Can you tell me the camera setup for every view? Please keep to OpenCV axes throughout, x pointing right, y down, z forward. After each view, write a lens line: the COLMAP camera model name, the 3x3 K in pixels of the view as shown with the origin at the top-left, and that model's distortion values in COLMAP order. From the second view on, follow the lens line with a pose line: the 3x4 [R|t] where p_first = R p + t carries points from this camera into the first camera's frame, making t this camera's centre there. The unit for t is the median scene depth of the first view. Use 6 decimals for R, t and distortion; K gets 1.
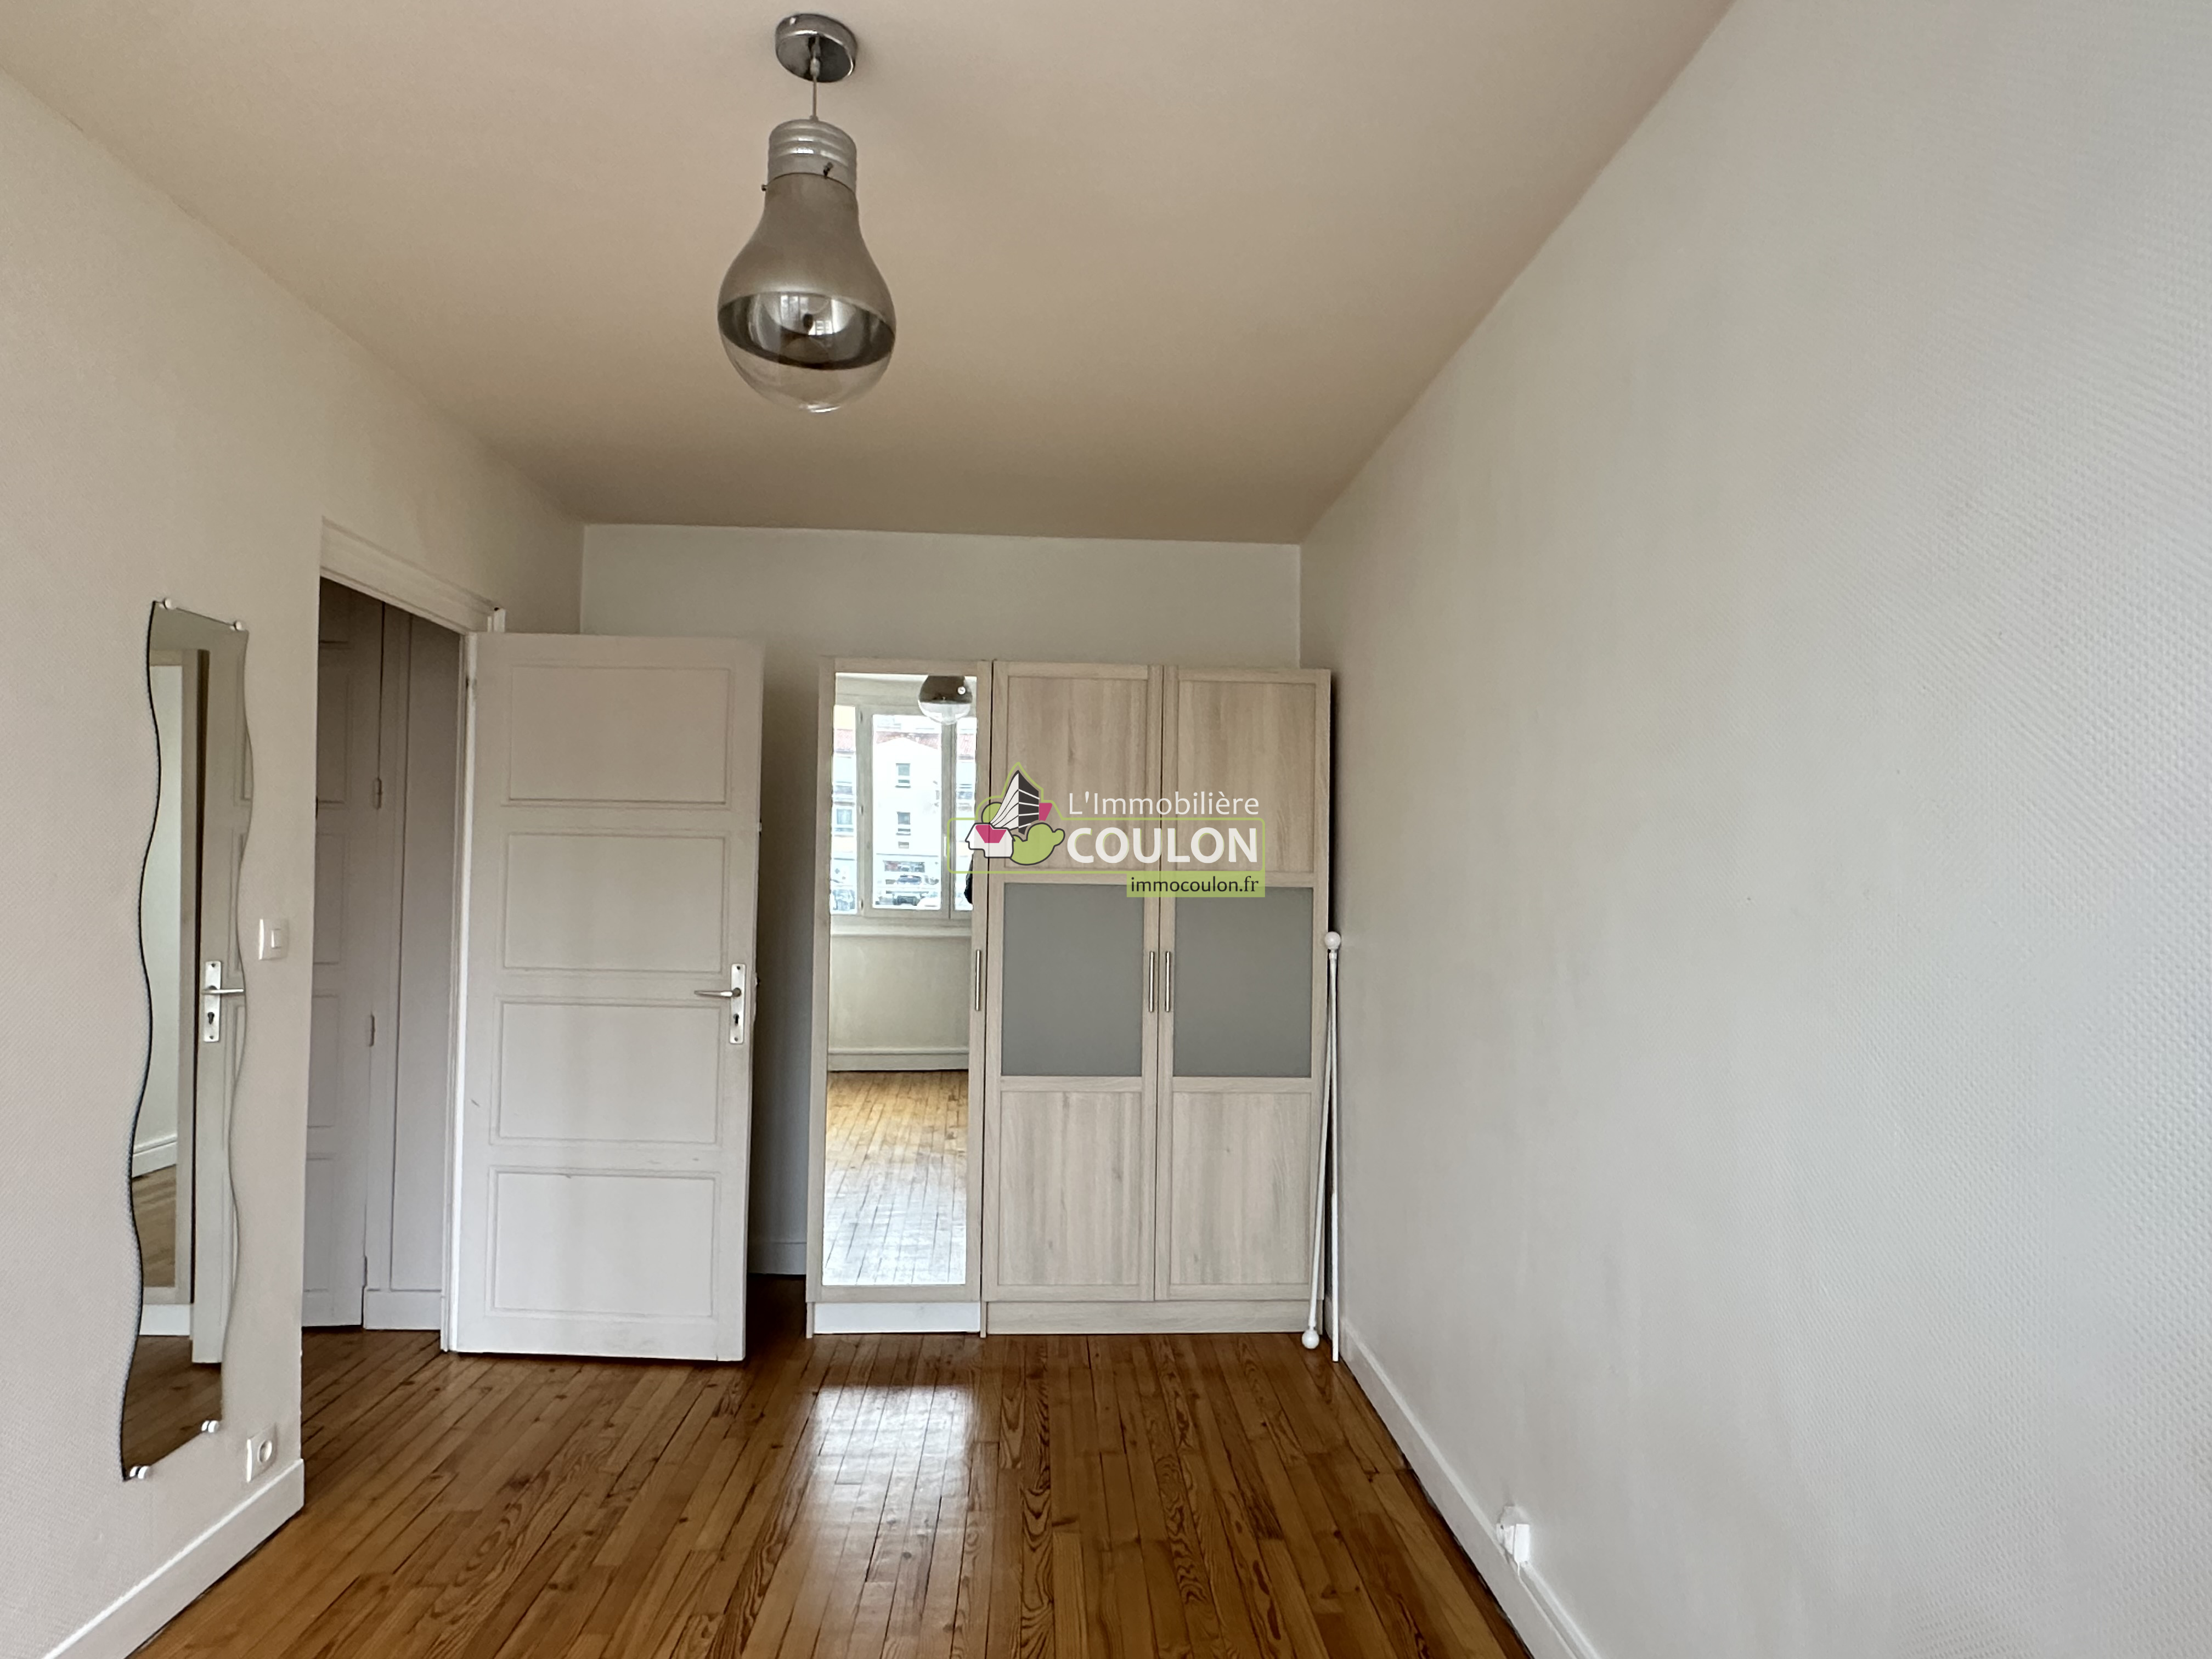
lens RADIAL K [[1299.9, 0, 1106.0], [0, 1299.9, 829.5], [0, 0, 1]] dist [0.001601, 0.003539]
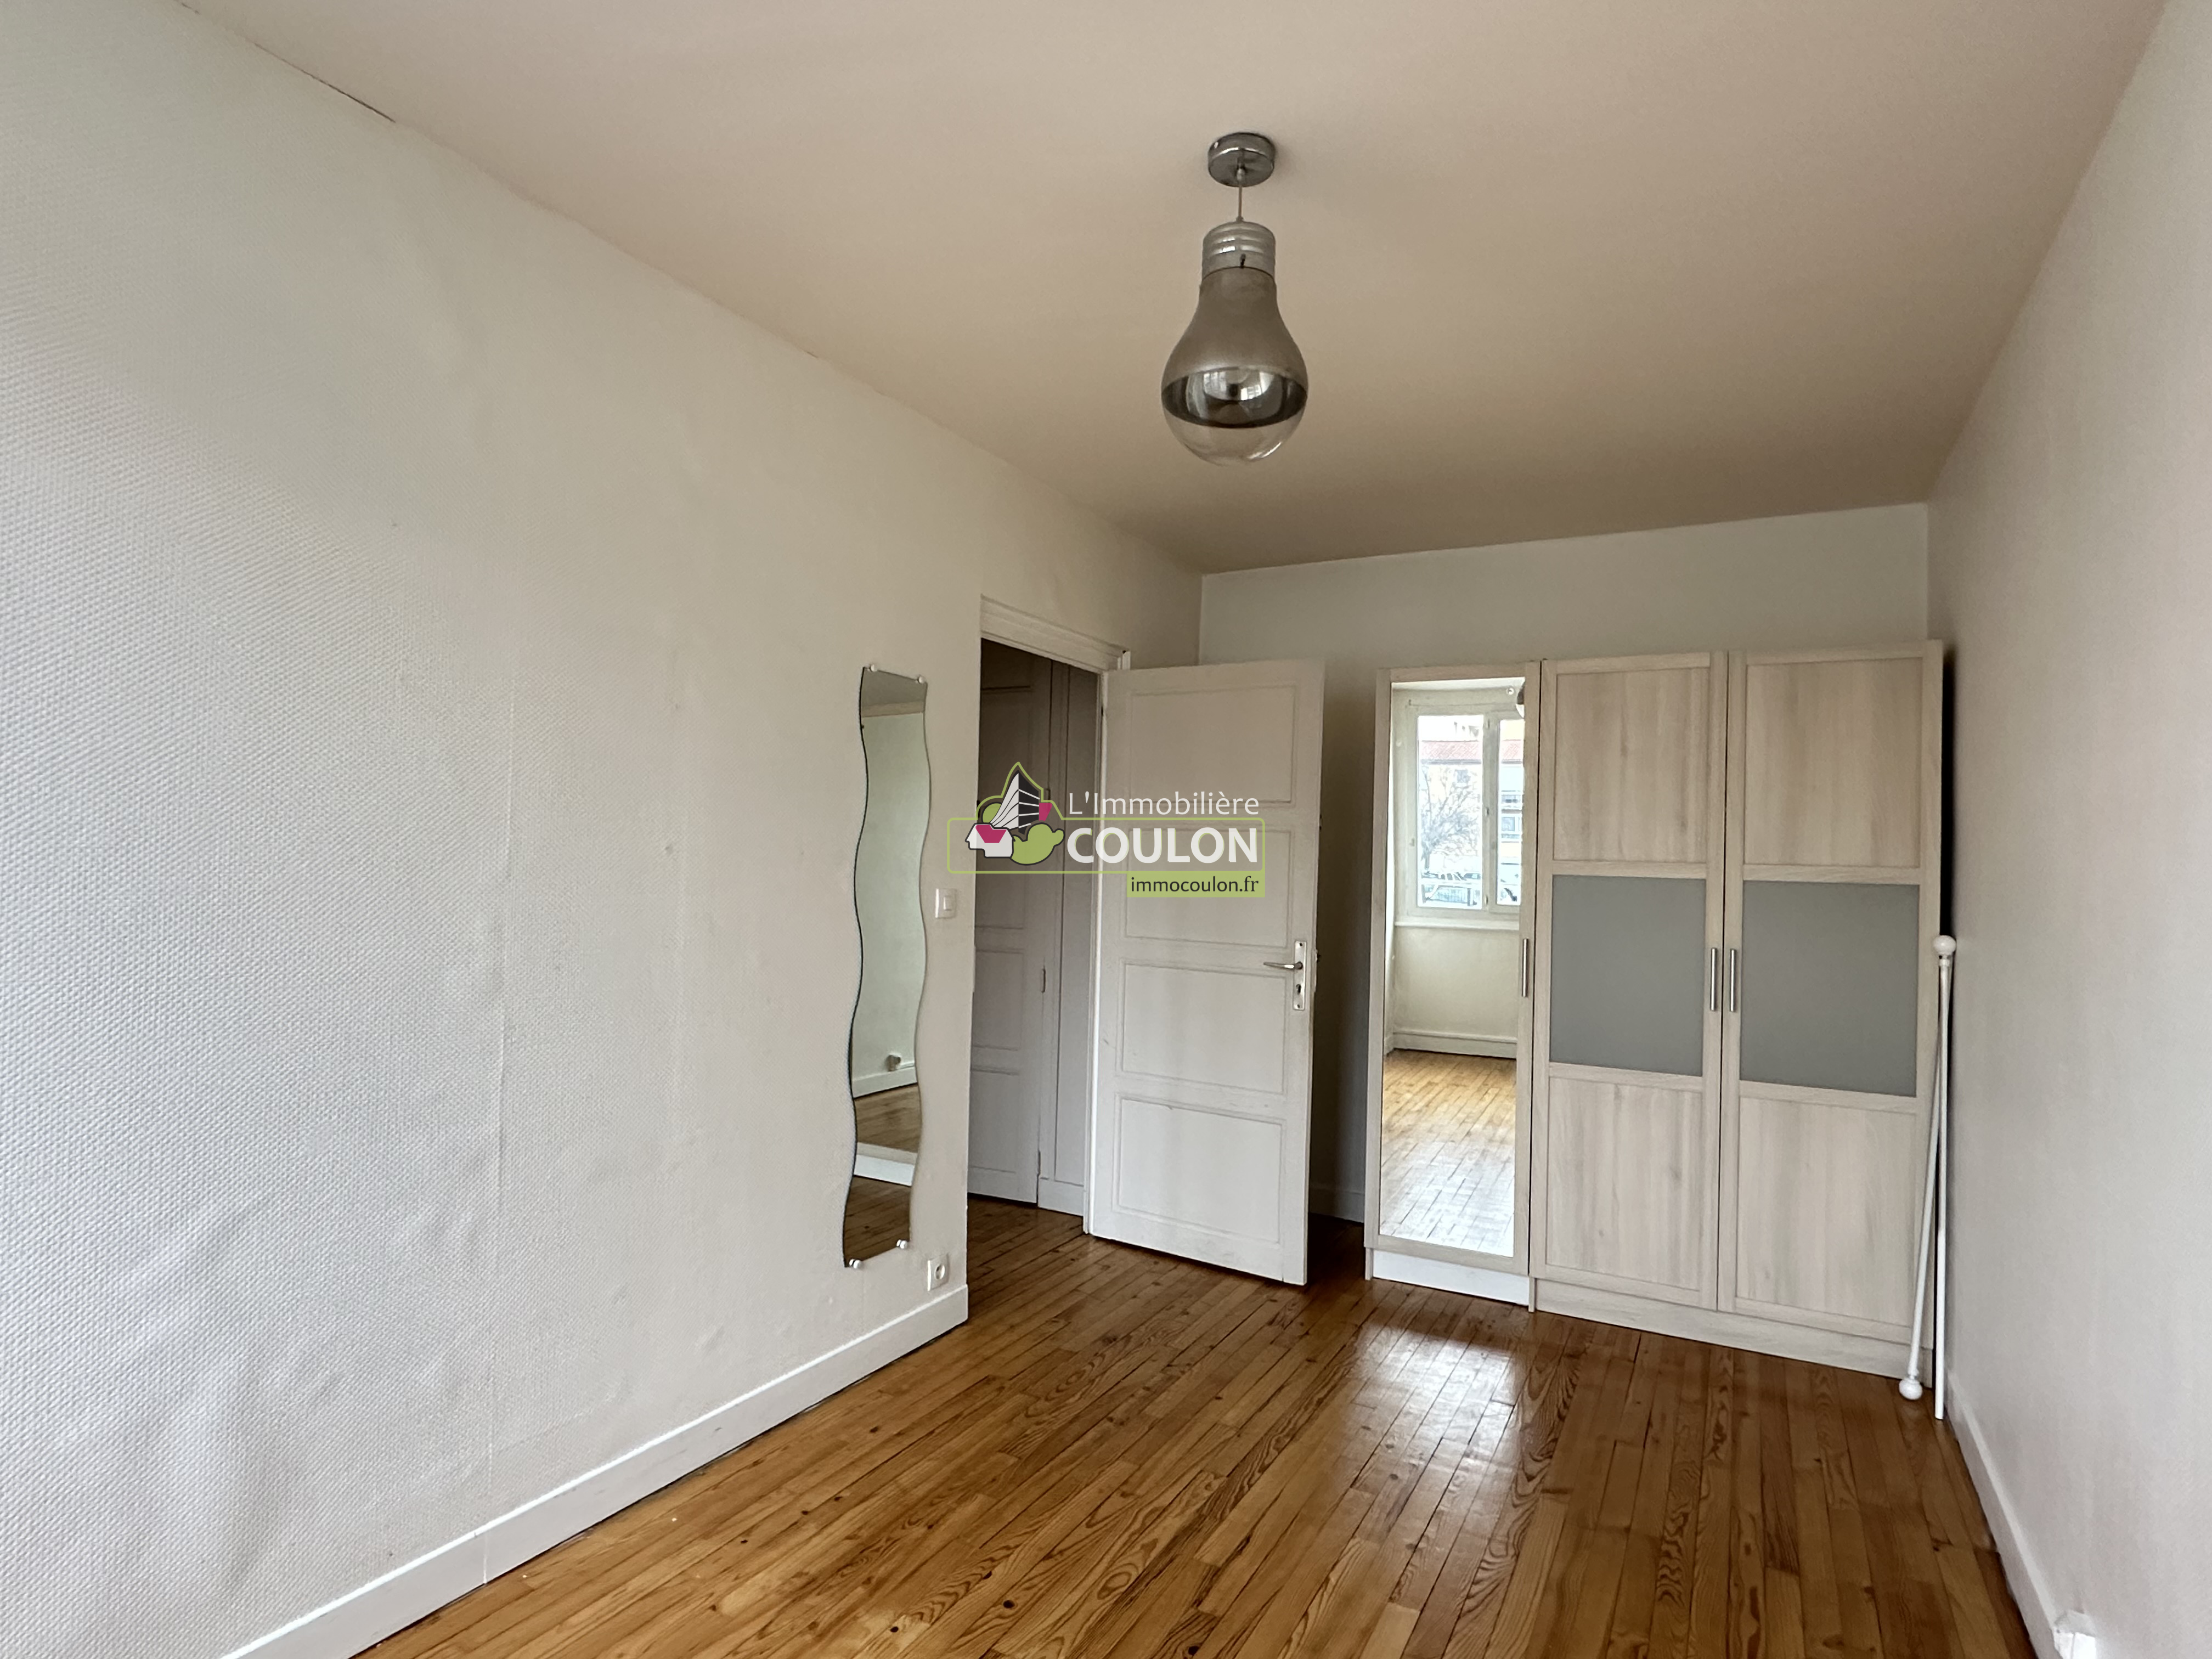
lens RADIAL K [[1206.5, 0, 1106.0], [0, 1206.5, 829.5], [0, 0, 1]] dist [-0.000553, 0.002396]
pose [[0.849336, -0.006152, -0.527817, 0.140795], [0.003903, 0.999978, -0.005376, 0.009802], [0.527838, 0.002506, 0.849341, -0.000318]]
